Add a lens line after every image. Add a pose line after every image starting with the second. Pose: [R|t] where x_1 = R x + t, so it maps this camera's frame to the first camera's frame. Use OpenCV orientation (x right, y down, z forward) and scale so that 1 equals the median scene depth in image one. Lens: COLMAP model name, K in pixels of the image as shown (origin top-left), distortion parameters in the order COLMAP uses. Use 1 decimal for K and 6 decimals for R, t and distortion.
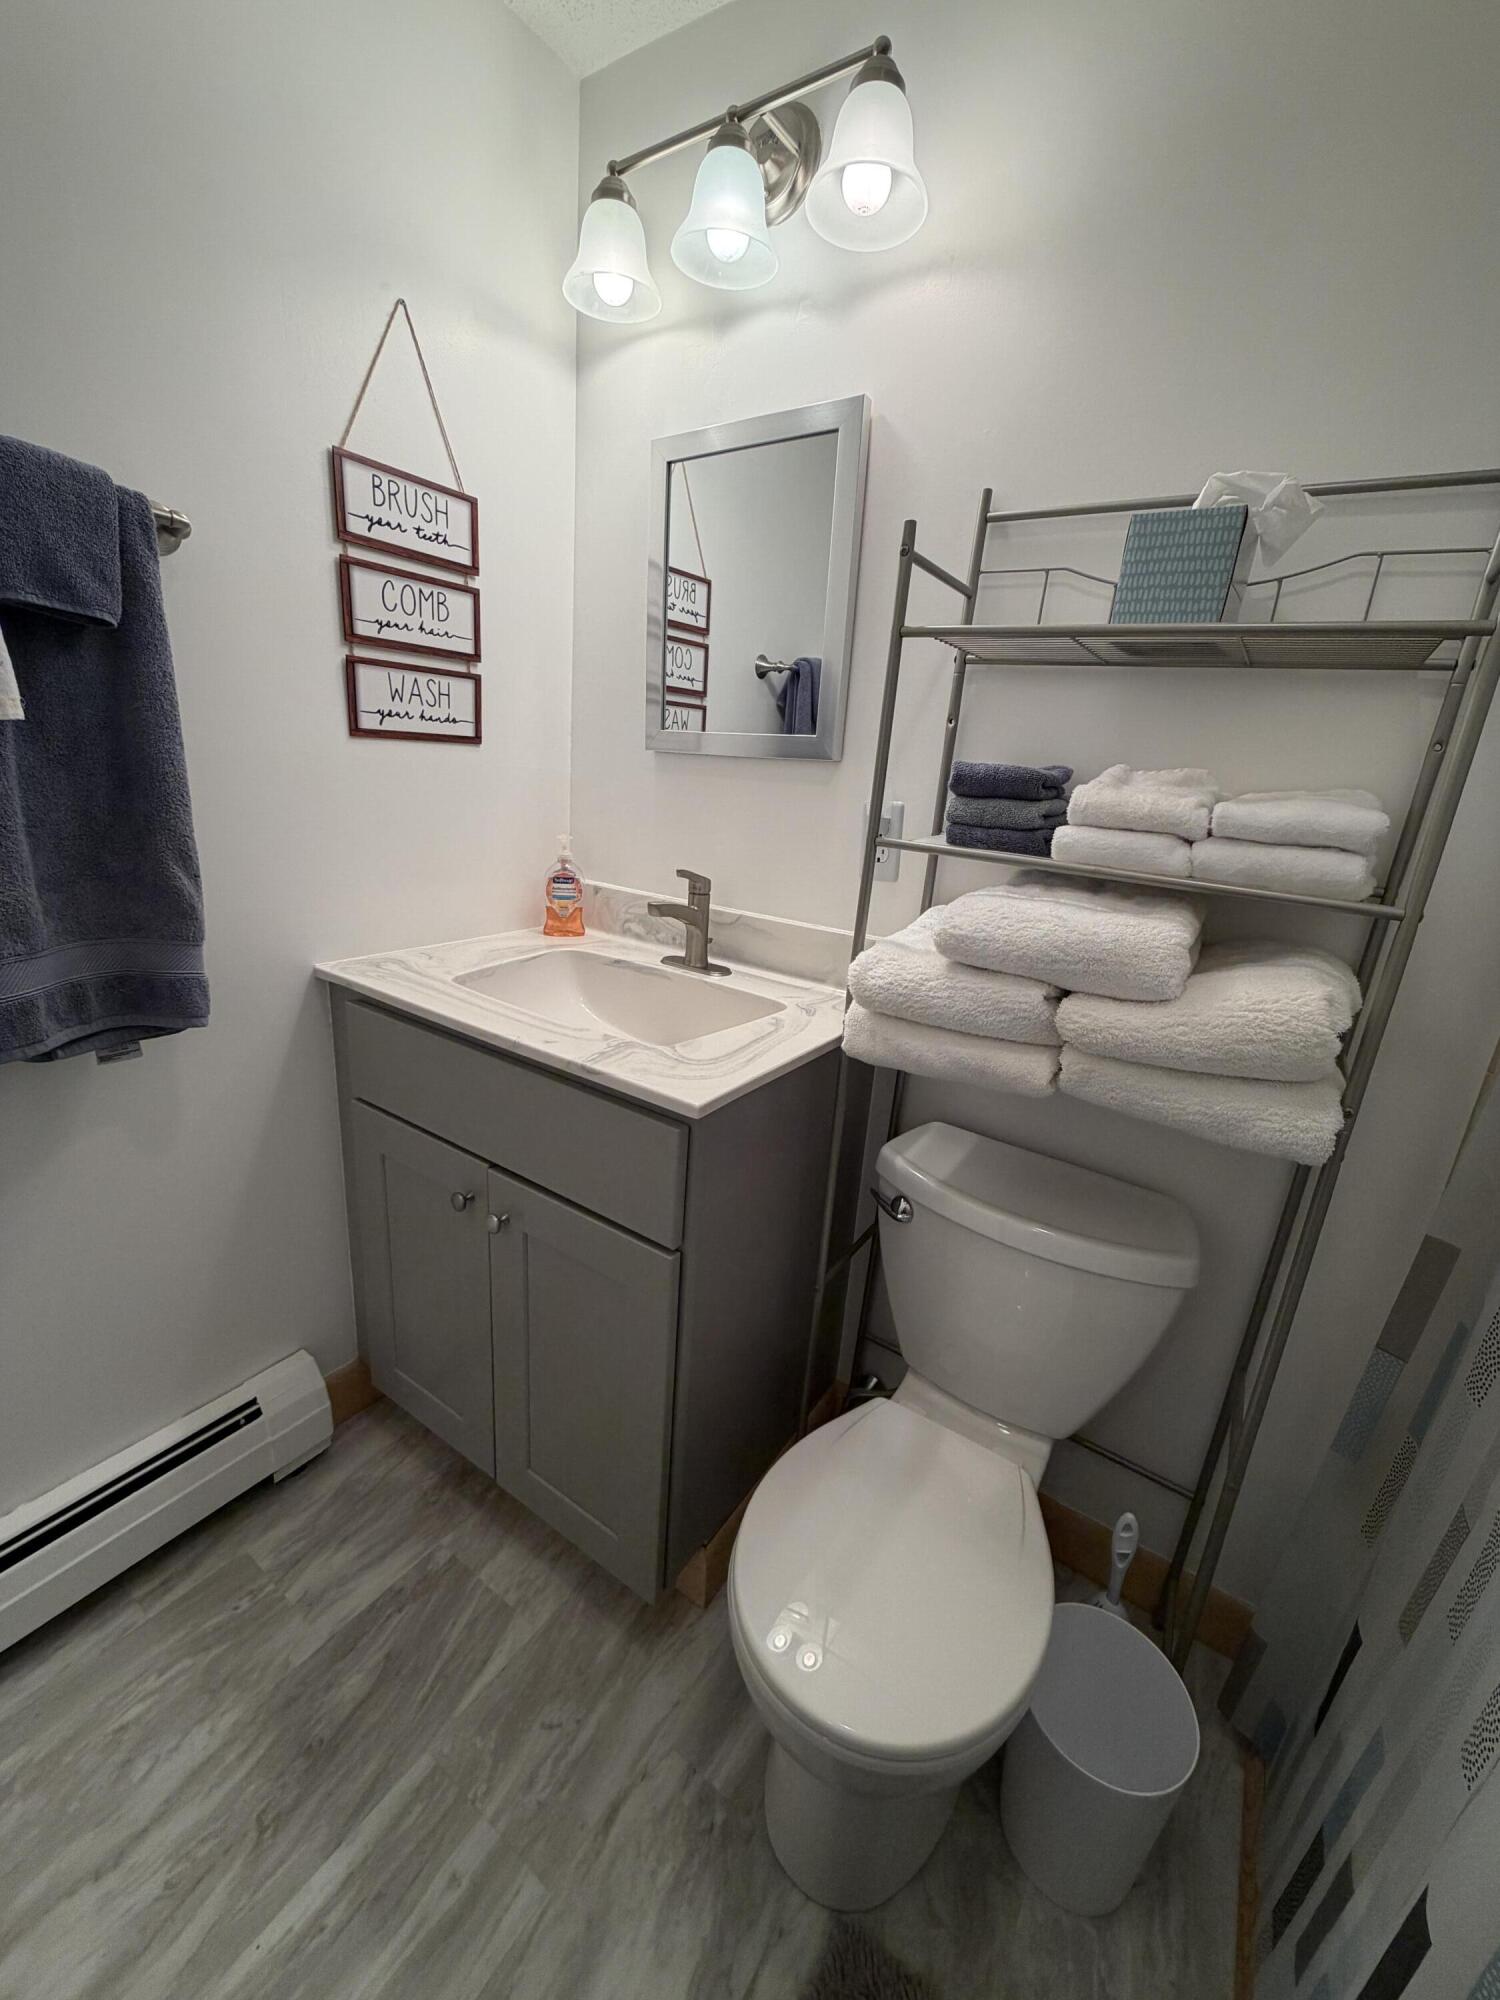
lens RADIAL K [[808.8, 0, 750.0], [0, 808.8, 1000.0], [0, 0, 1]] dist [0.000693, -0.000253]
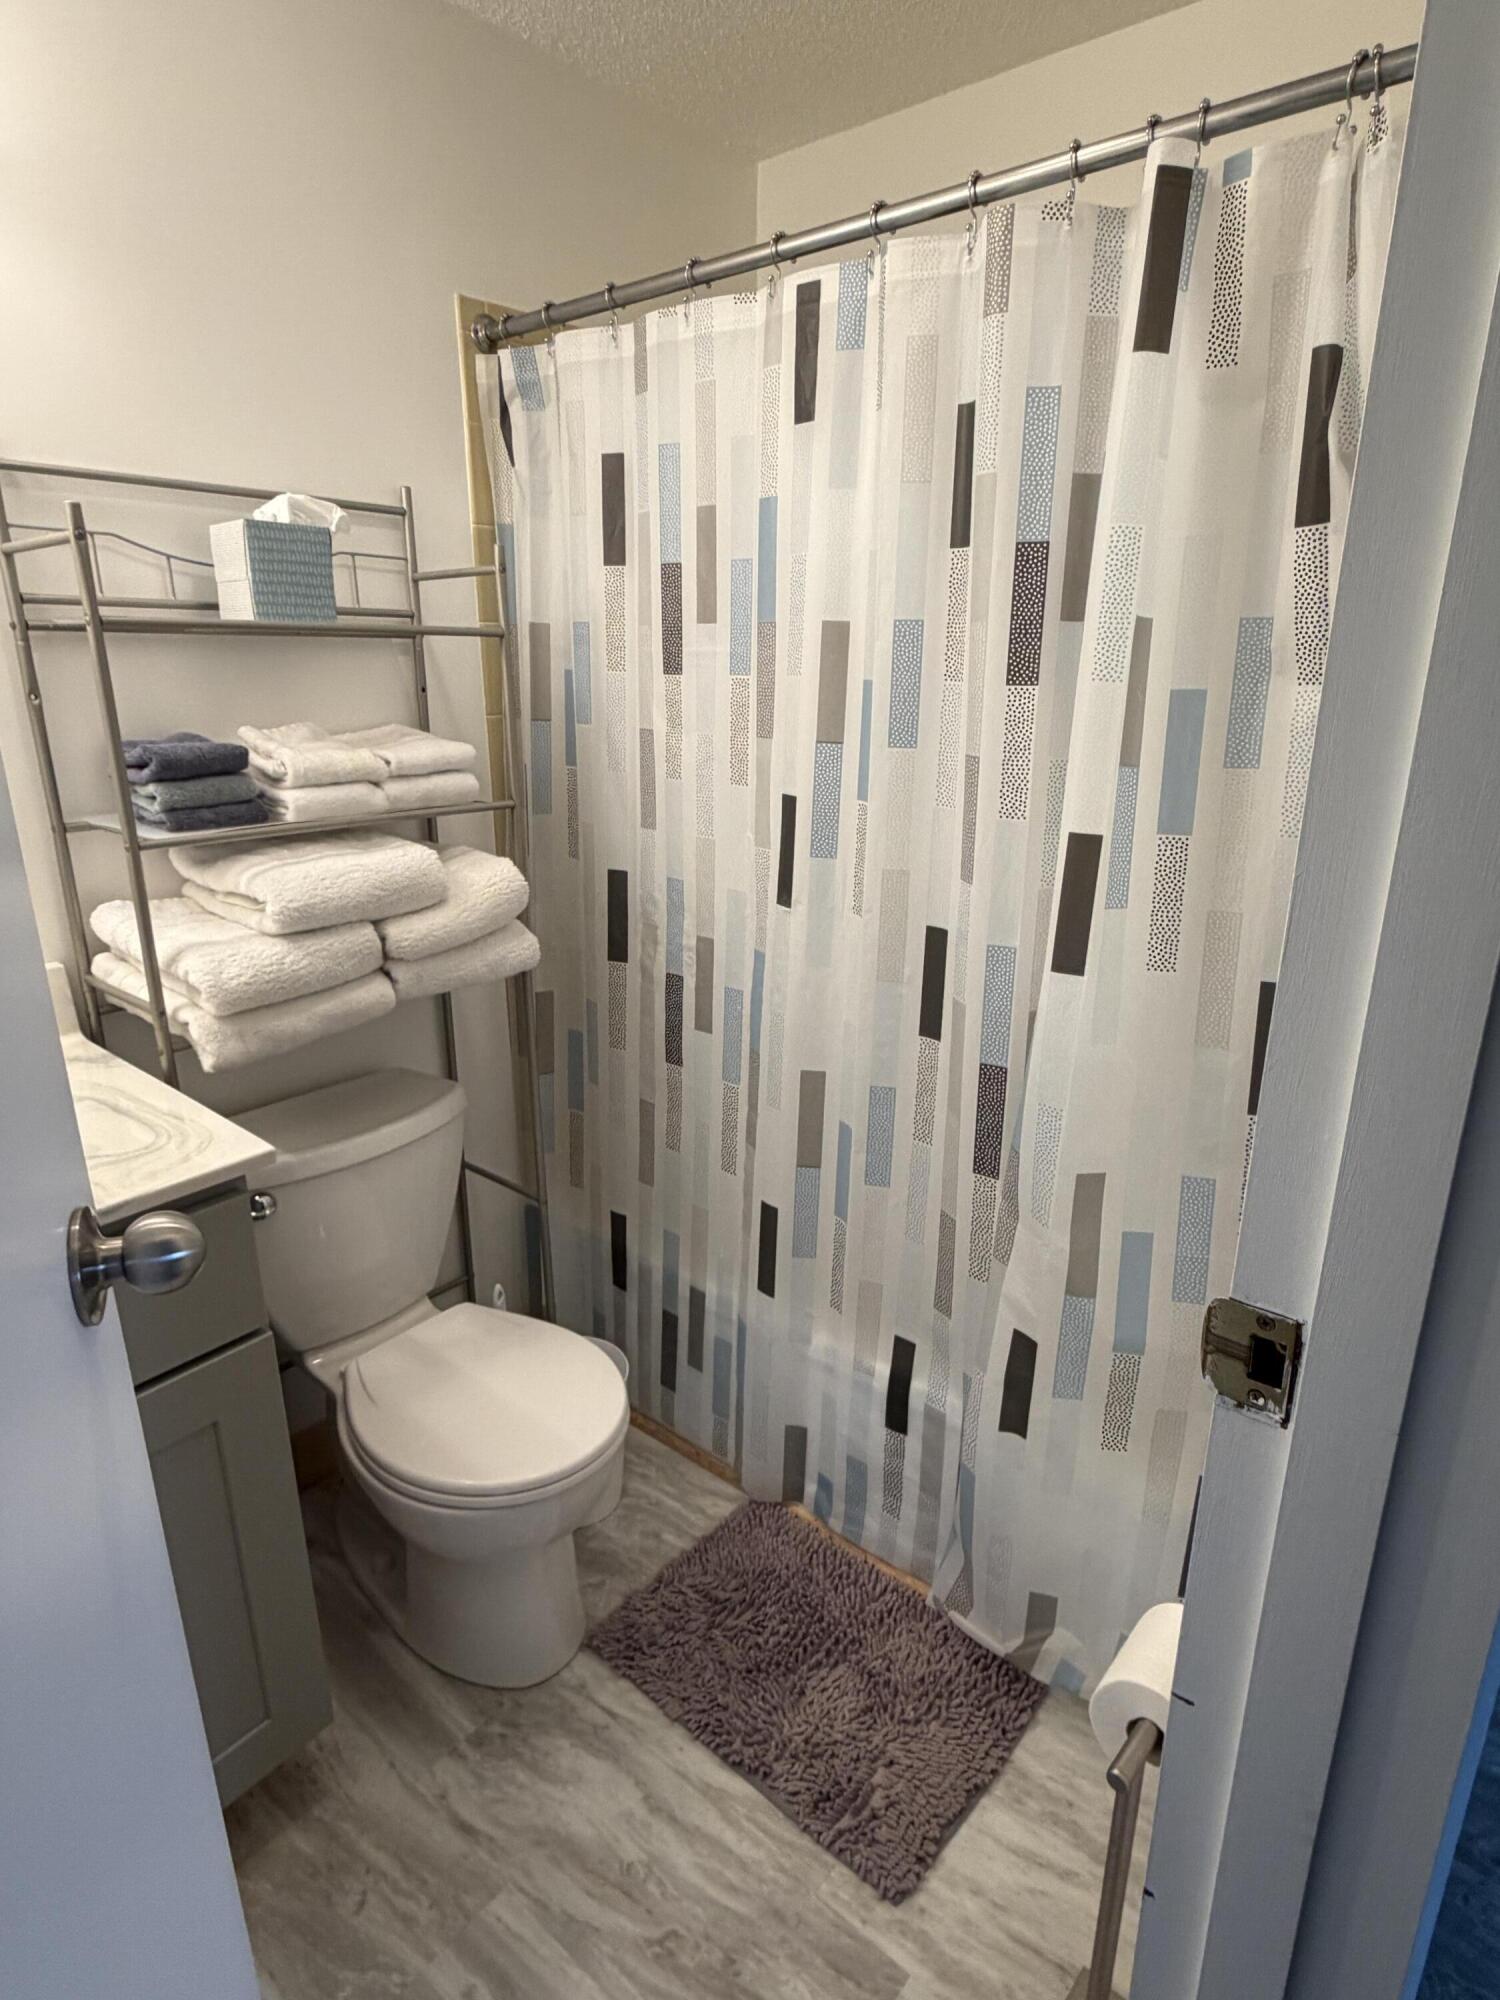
lens RADIAL K [[1078.7, 0, 750.0], [0, 1078.7, 1000.0], [0, 0, 1]] dist [-0.003587, 0.000146]
pose [[0.107953, -0.371298, 0.922217, -1.063935], [0.294387, 0.897974, 0.327077, -0.264706], [-0.949569, 0.236180, 0.206245, 0.160939]]
